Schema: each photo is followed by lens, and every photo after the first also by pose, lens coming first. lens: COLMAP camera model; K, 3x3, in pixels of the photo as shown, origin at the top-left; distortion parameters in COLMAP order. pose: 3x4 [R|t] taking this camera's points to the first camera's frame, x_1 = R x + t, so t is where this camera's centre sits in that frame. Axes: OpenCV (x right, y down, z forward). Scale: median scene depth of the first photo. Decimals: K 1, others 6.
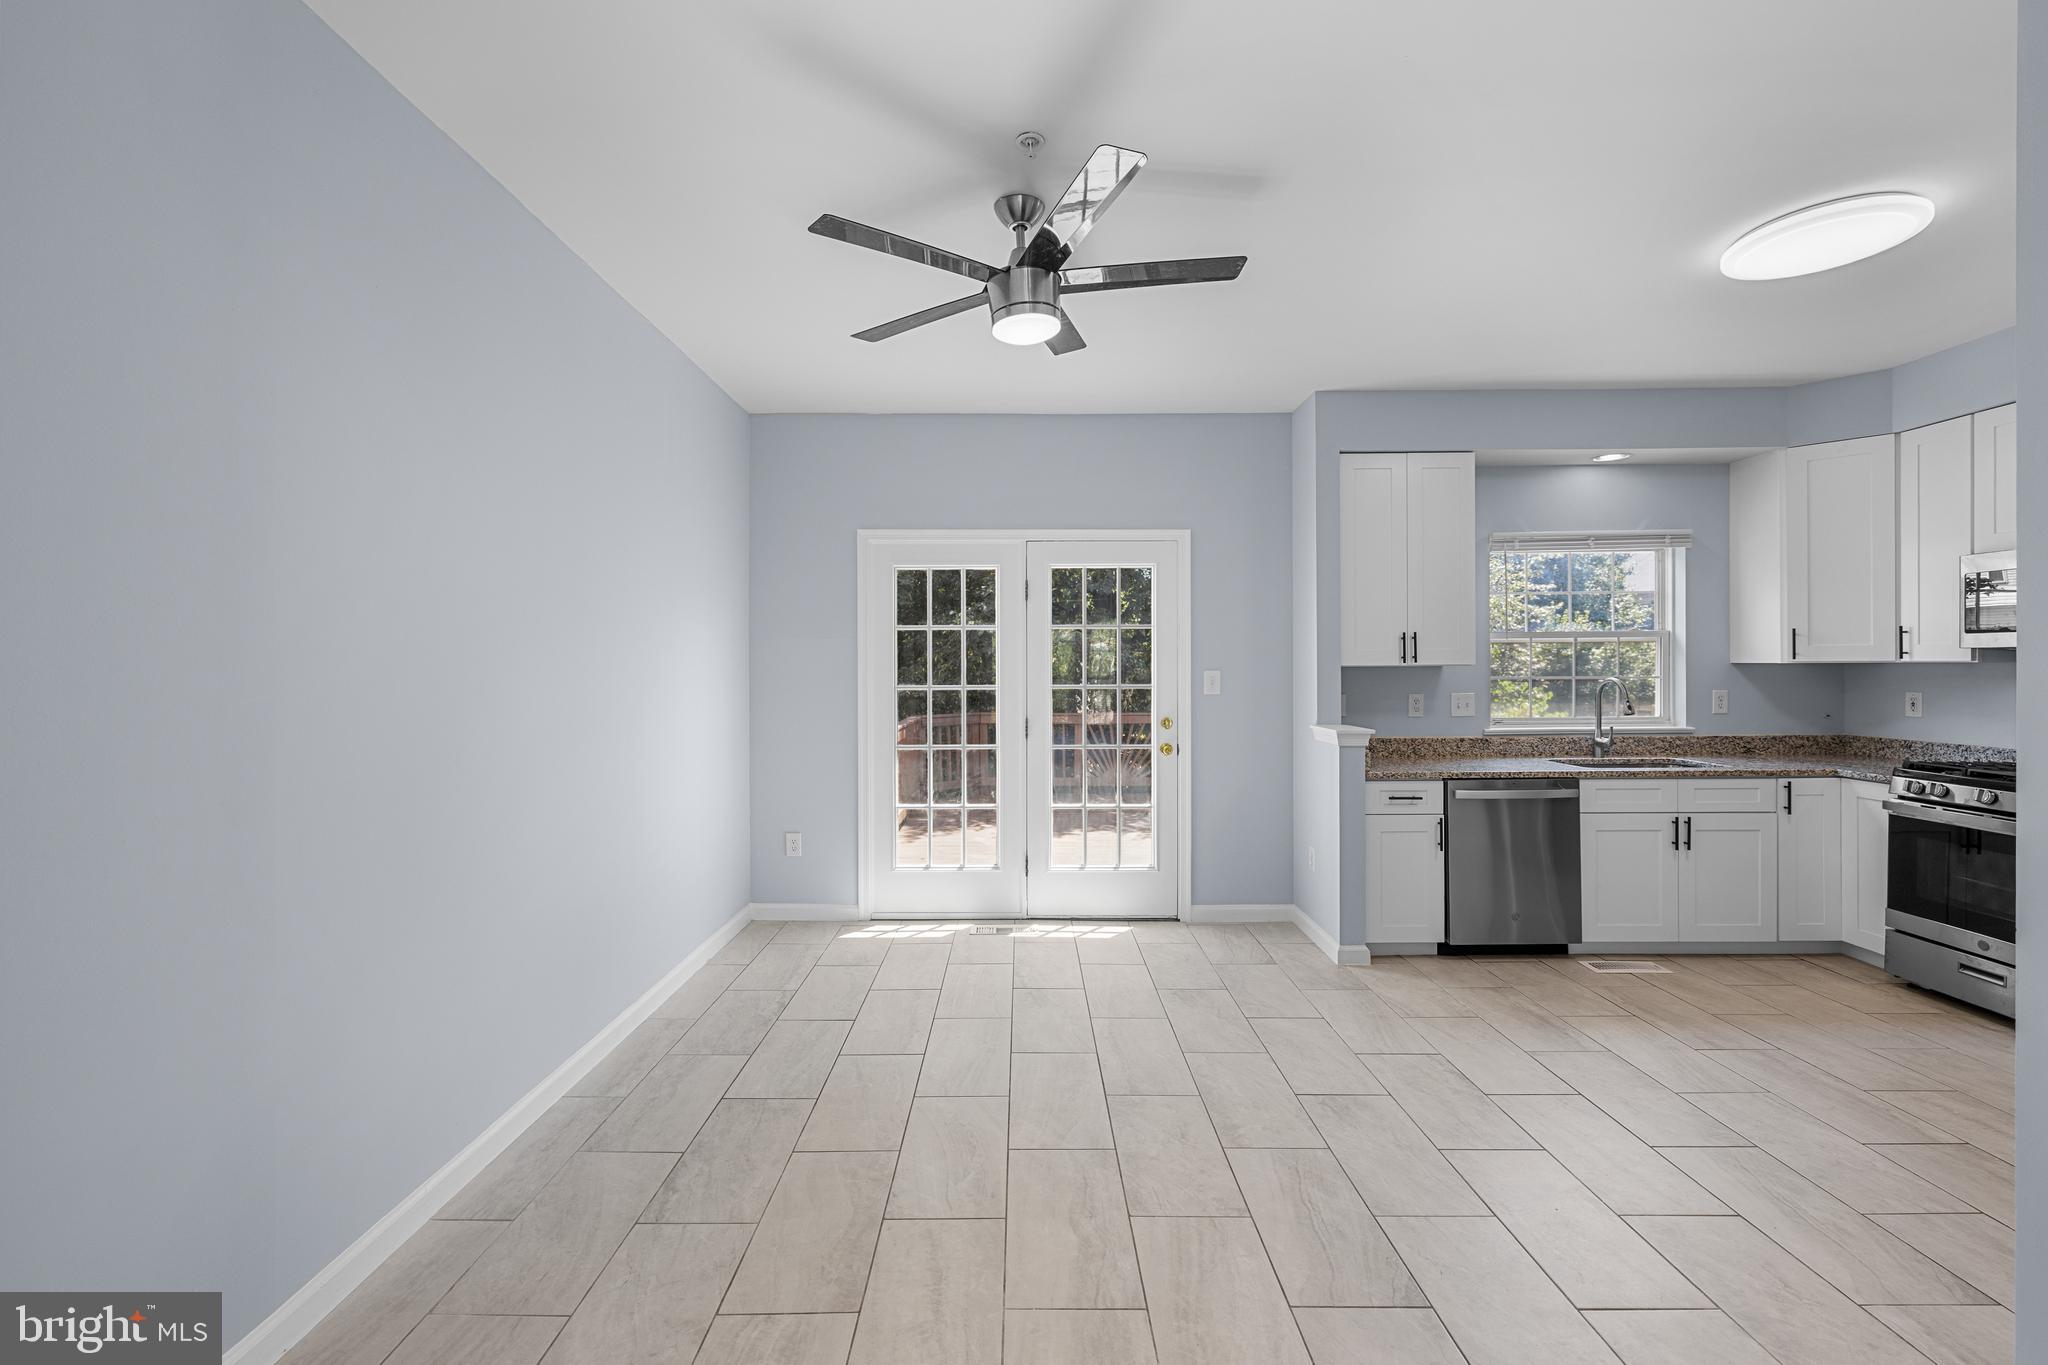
lens RADIAL K [[857.3, 0, 1021.1], [0, 857.3, 669.9], [0, 0, 1]] dist [0.000932, 0.000118]
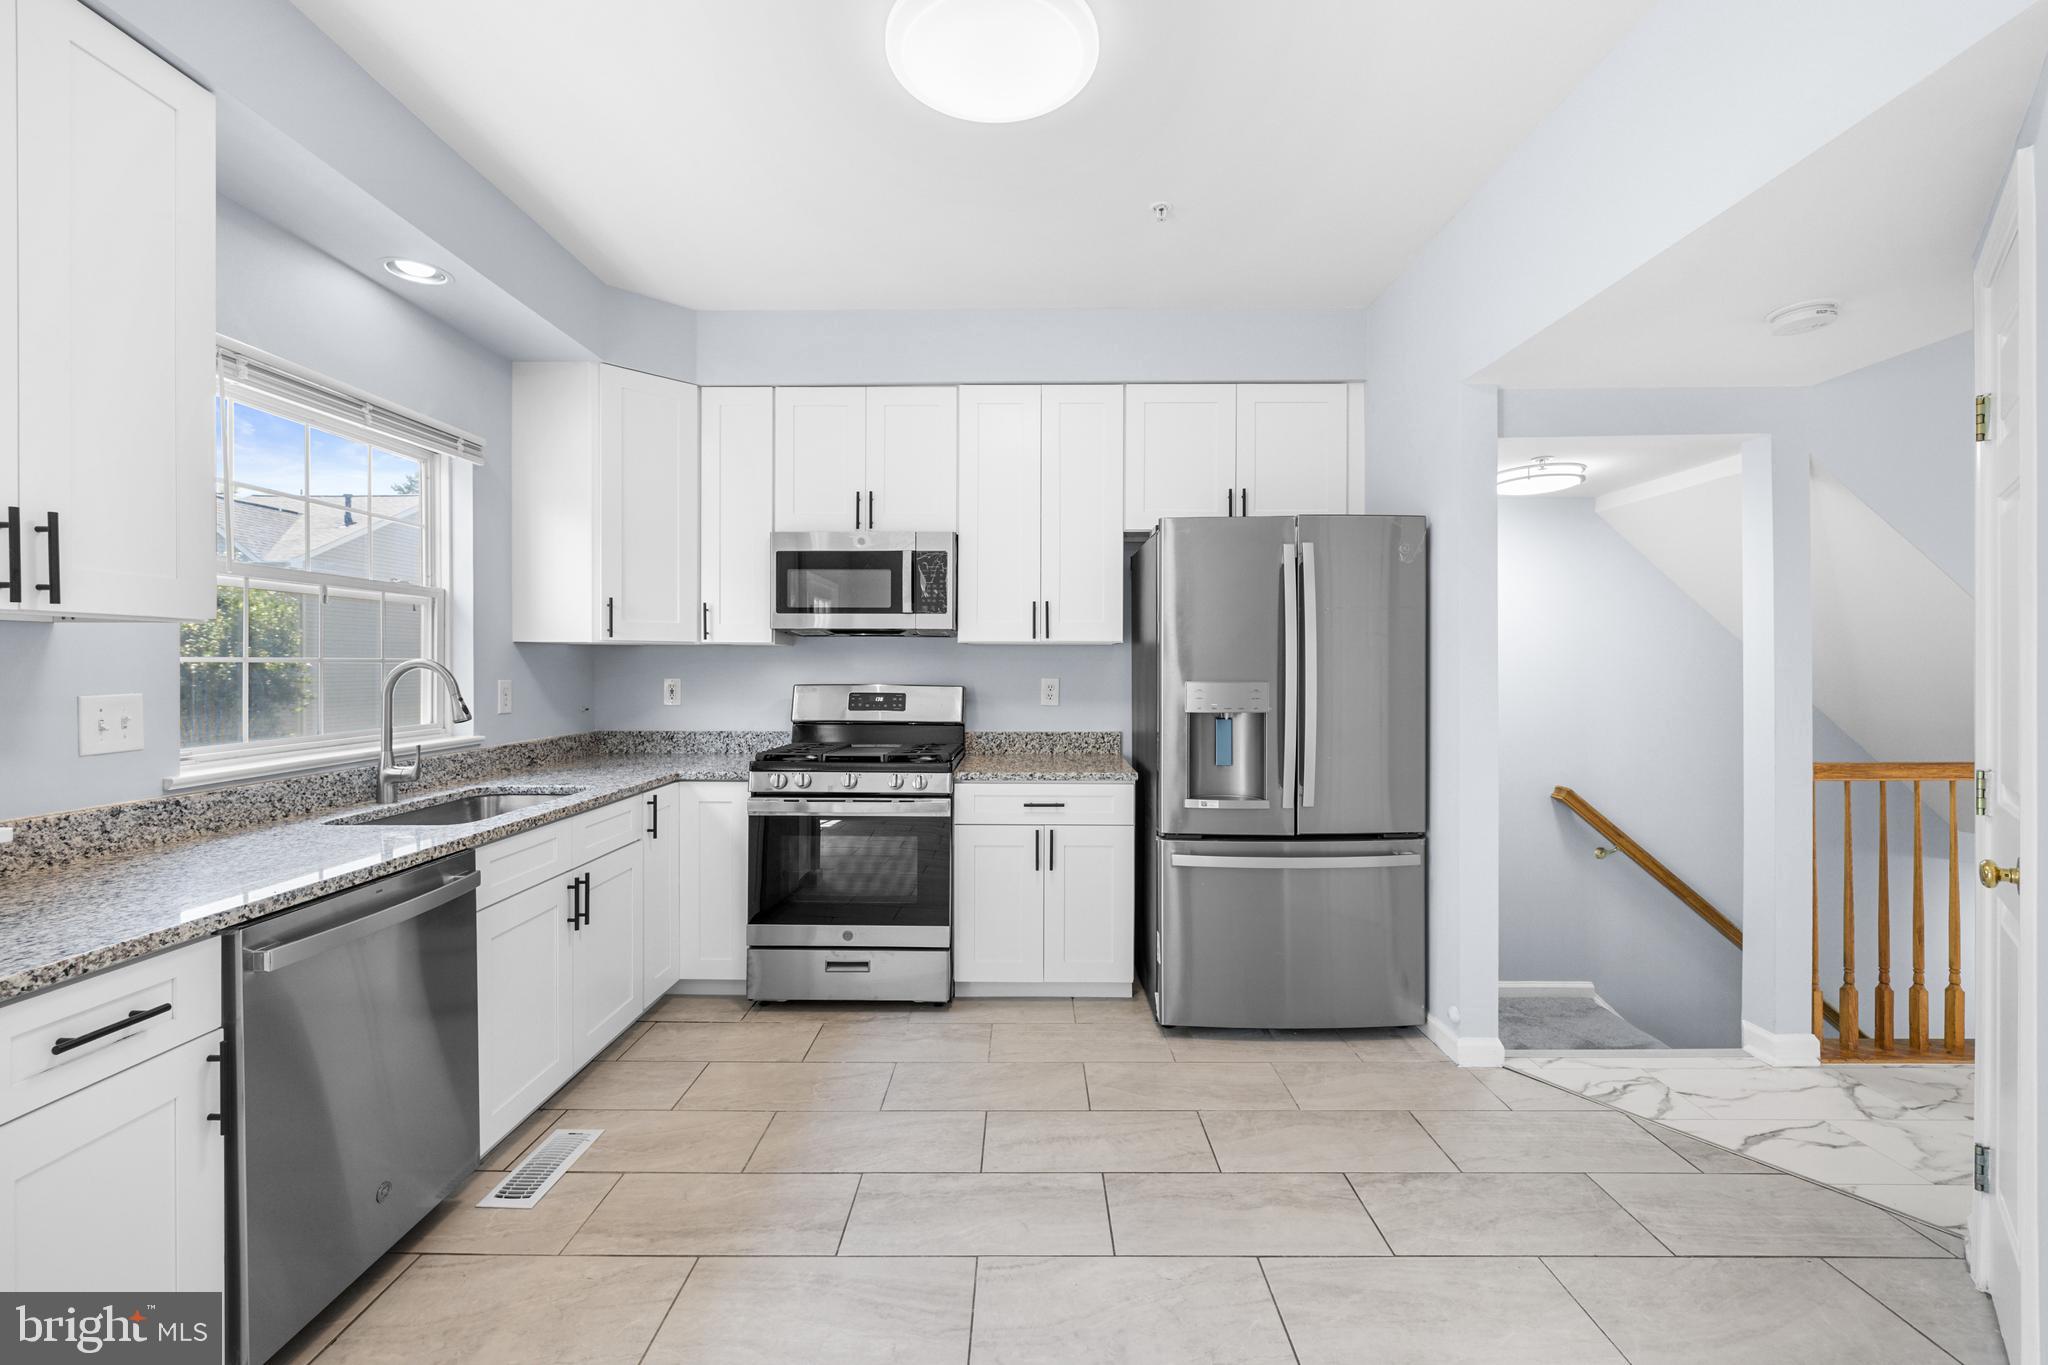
lens RADIAL K [[855.8, 0, 1022.6], [0, 855.8, 668.2], [0, 0, 1]] dist [-0.000937, 0.000016]
pose [[0.006018, 0.002521, 0.999979, 0.127025], [0.004980, 0.999984, -0.002551, 0.019238], [-0.999969, 0.004995, 0.006005, 0.616848]]
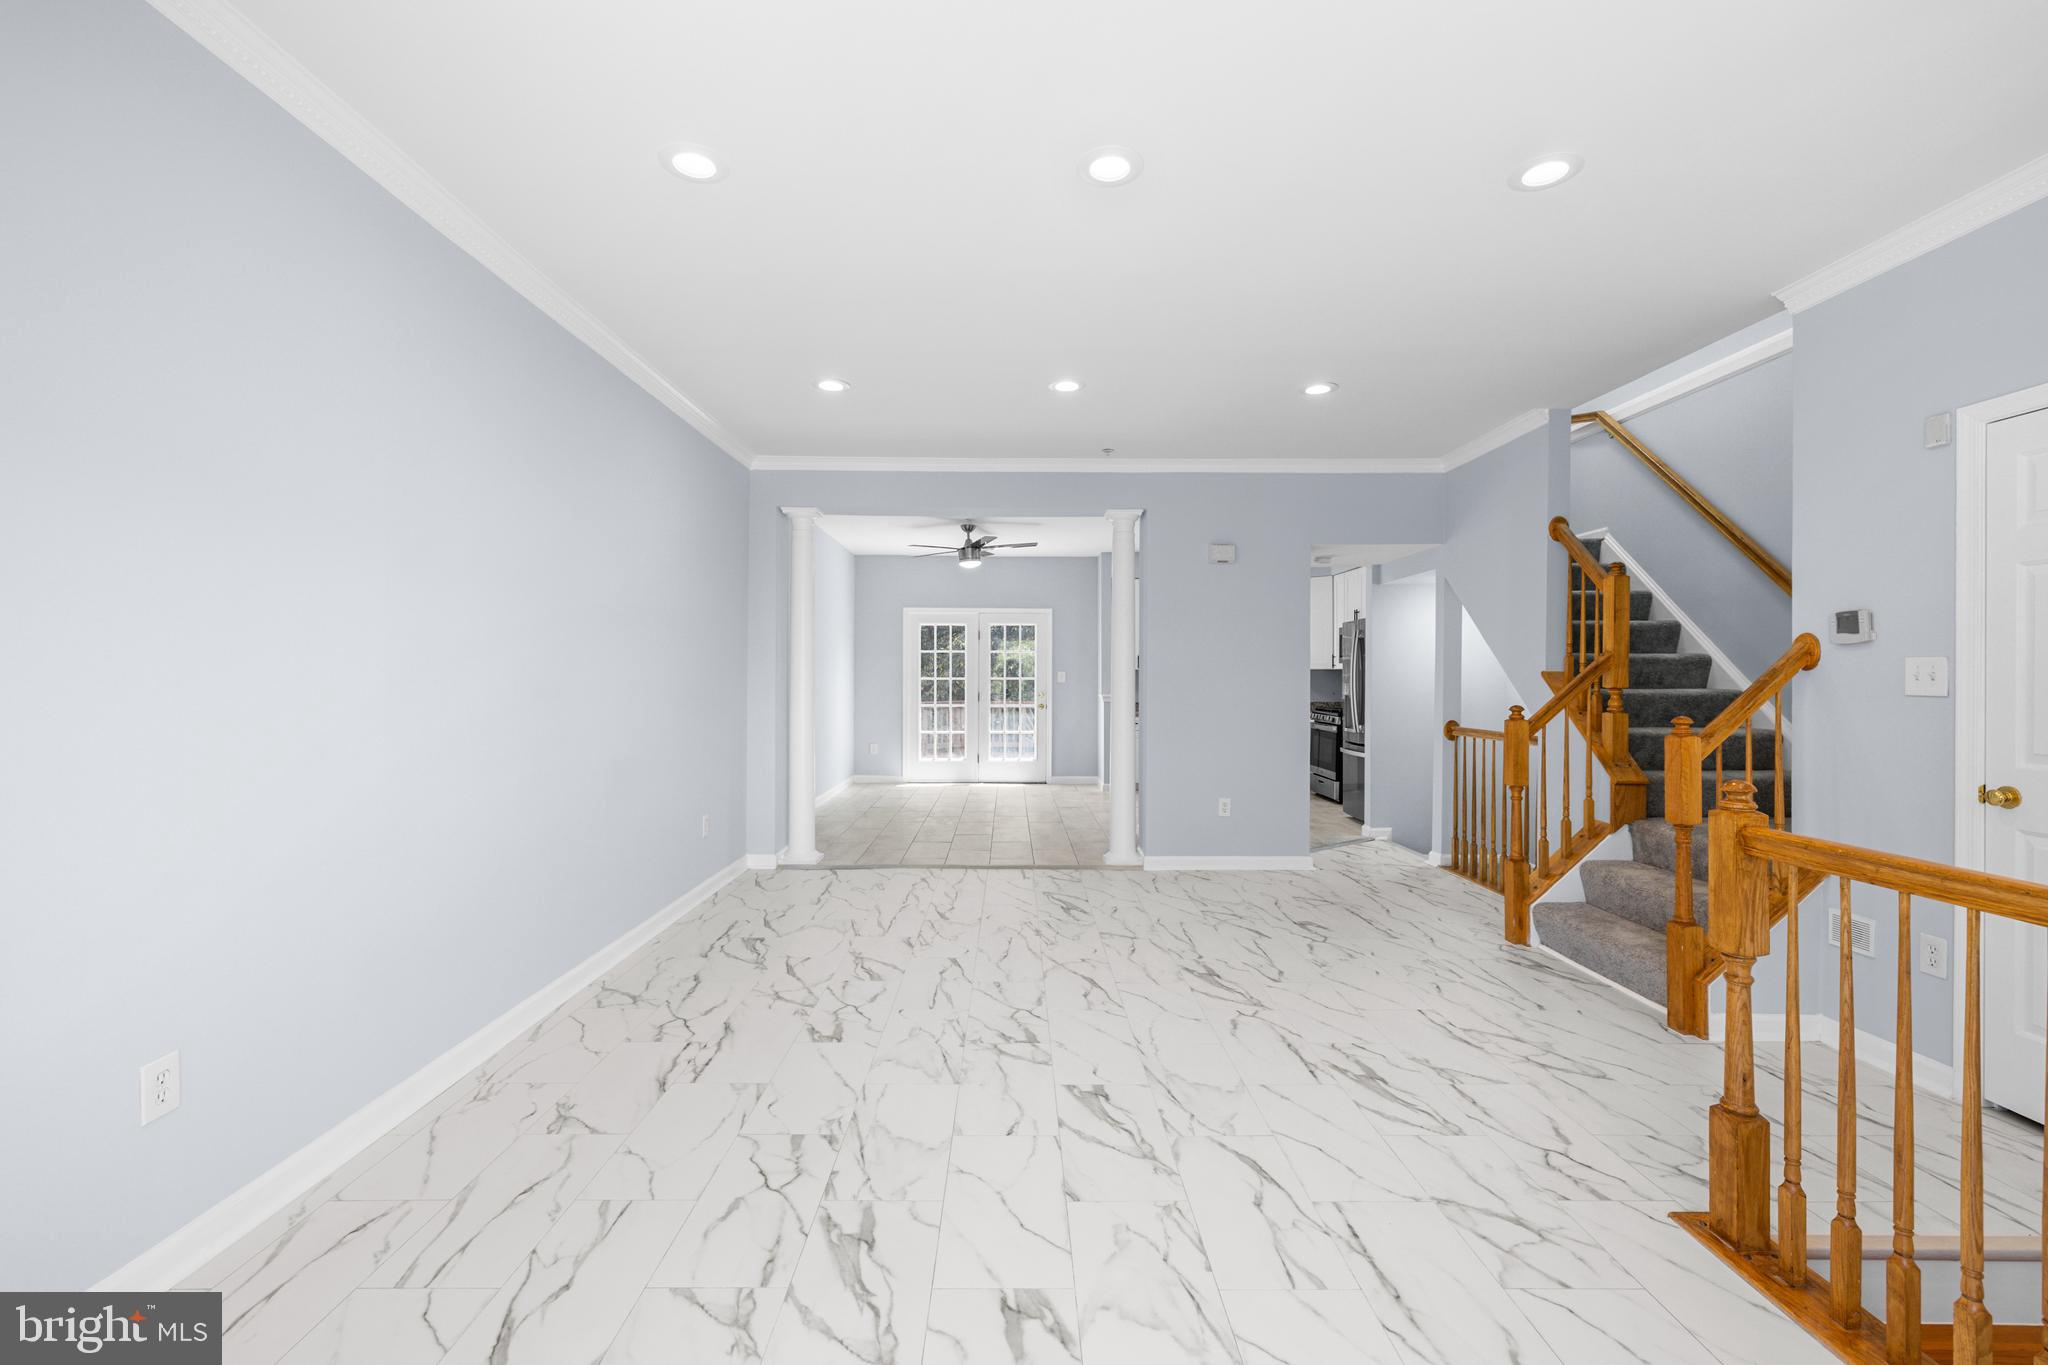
lens RADIAL K [[855.8, 0, 1022.6], [0, 855.8, 668.2], [0, 0, 1]] dist [-0.000937, 0.000016]
pose [[0.999854, 0.006216, 0.015895, 0.091686], [-0.005997, 0.999887, -0.013762, 0.025344], [-0.015979, 0.013664, 0.999779, -1.319830]]
